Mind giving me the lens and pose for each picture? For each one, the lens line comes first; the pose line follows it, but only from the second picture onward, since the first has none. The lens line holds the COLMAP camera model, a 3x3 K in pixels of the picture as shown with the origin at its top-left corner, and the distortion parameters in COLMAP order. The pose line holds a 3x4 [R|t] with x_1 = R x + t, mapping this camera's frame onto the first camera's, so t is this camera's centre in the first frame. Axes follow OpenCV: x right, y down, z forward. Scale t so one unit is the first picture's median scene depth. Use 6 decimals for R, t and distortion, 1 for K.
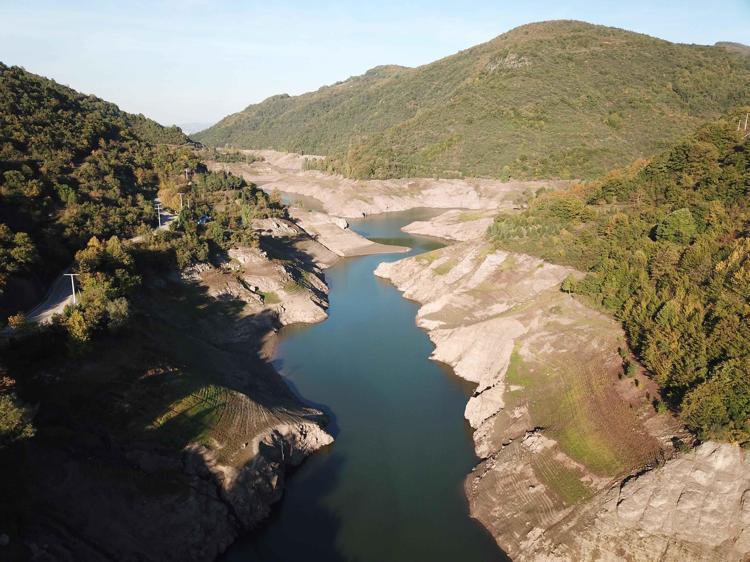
lens RADIAL K [[576.7, 0, 368.4], [0, 576.7, 279.9], [0, 0, 1]] dist [0.009323, -0.014626]
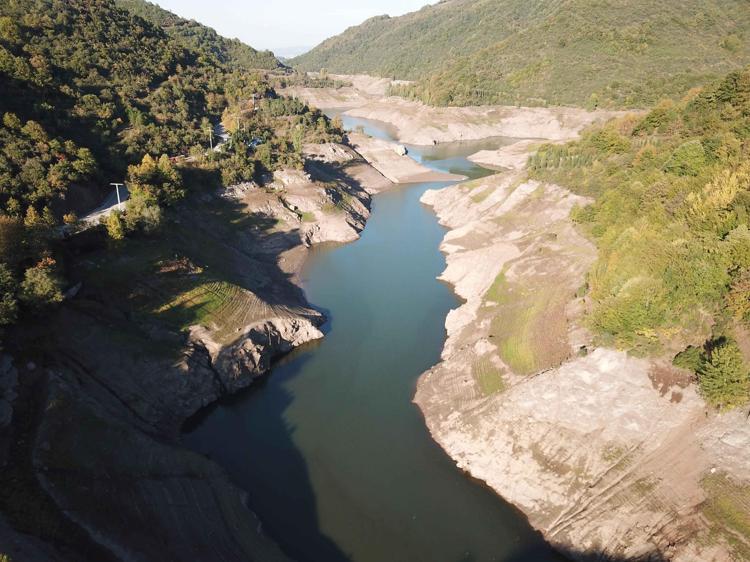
lens RADIAL K [[591.4, 0, 375.0], [0, 591.4, 281.0], [0, 0, 1]] dist [0.003549, -0.008205]
pose [[0.983674, 0.062113, -0.168900, 0.141254], [-0.042323, 0.992070, 0.118344, 0.013193], [0.174911, -0.109264, 0.978503, -0.080128]]
